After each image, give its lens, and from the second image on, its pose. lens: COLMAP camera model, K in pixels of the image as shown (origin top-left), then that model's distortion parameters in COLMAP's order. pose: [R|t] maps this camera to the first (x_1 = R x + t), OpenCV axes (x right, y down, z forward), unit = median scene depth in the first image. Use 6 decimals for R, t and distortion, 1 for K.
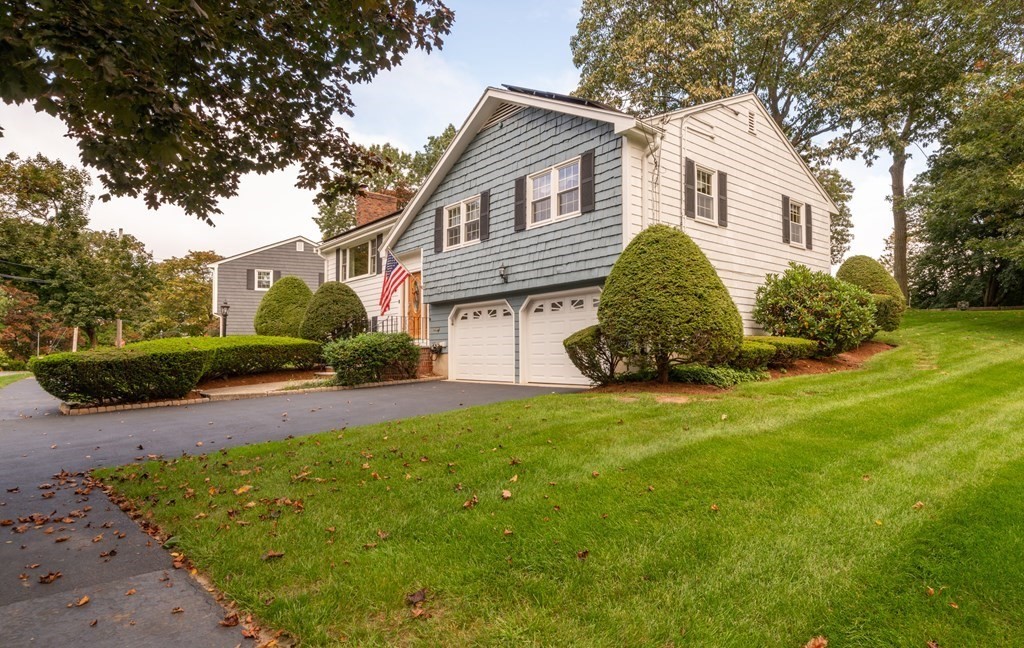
lens RADIAL K [[591.8, 0, 513.2], [0, 591.8, 321.0], [0, 0, 1]] dist [0.000780, 0.000017]
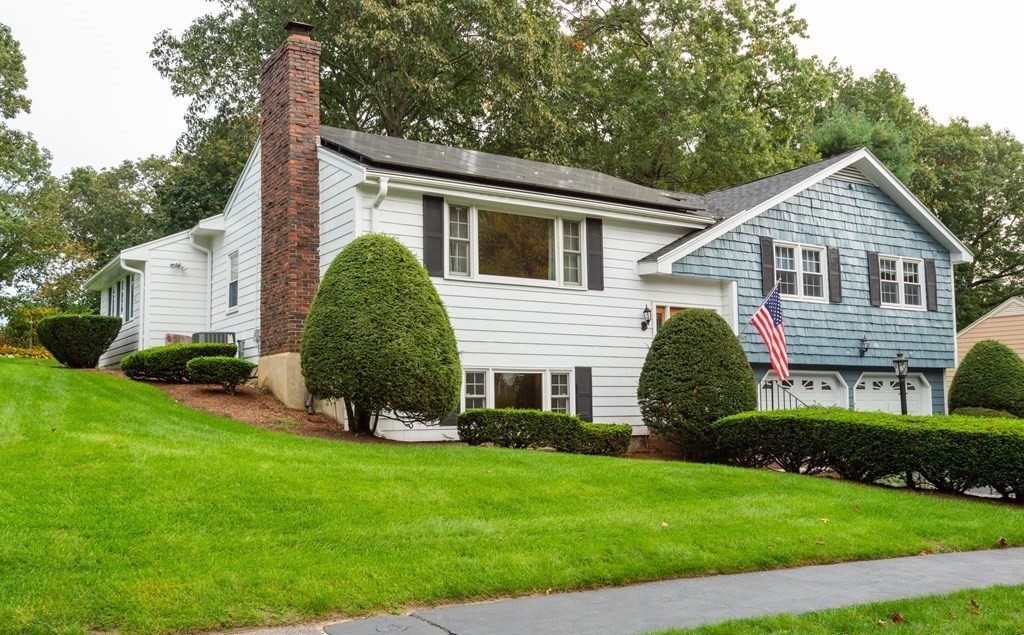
lens RADIAL K [[906.5, 0, 510.8], [0, 906.5, 315.0], [0, 0, 1]] dist [-0.012433, 0.004435]
pose [[0.127198, 0.110503, 0.985703, -1.477102], [-0.055621, 0.993006, -0.104144, 0.049642], [-0.990317, -0.041579, 0.132454, 1.338463]]
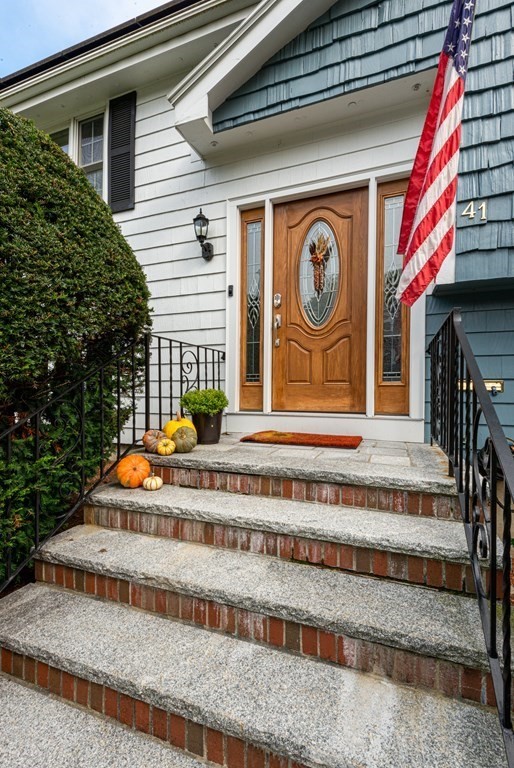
lens RADIAL K [[342.8, 0, 257.0], [0, 342.8, 388.1], [0, 0, 1]] dist [0.015803, 0.000150]
pose [[0.872203, 0.020292, 0.488722, -0.356626], [-0.050410, 0.997548, 0.048545, 0.014158], [-0.486539, -0.066978, 0.871088, 1.078329]]
